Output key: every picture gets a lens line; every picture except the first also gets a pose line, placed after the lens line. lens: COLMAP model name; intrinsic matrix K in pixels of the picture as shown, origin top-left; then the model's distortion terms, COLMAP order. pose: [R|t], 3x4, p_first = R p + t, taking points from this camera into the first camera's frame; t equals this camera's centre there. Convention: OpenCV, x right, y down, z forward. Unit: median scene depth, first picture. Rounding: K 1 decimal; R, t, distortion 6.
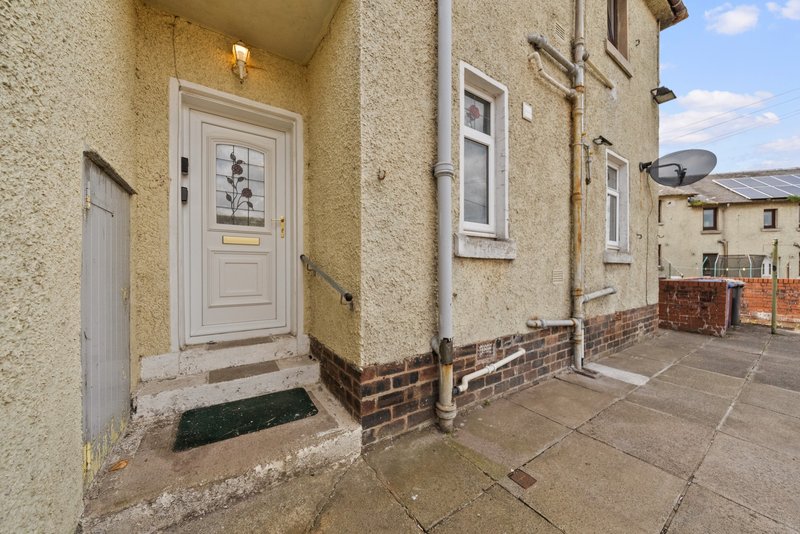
lens RADIAL K [[284.3, 0, 400.2], [0, 284.3, 266.3], [0, 0, 1]] dist [-0.002355, -0.000068]
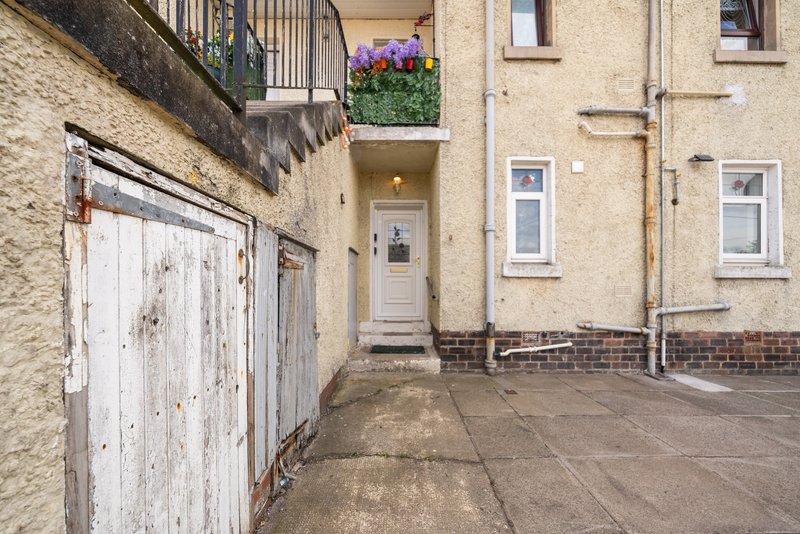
lens RADIAL K [[284.3, 0, 400.2], [0, 284.3, 266.3], [0, 0, 1]] dist [-0.002355, -0.000068]
pose [[0.833165, -0.040335, -0.551551, 0.584068], [0.002647, 0.997616, -0.068957, 0.019029], [0.553018, 0.055993, 0.831286, -0.685962]]
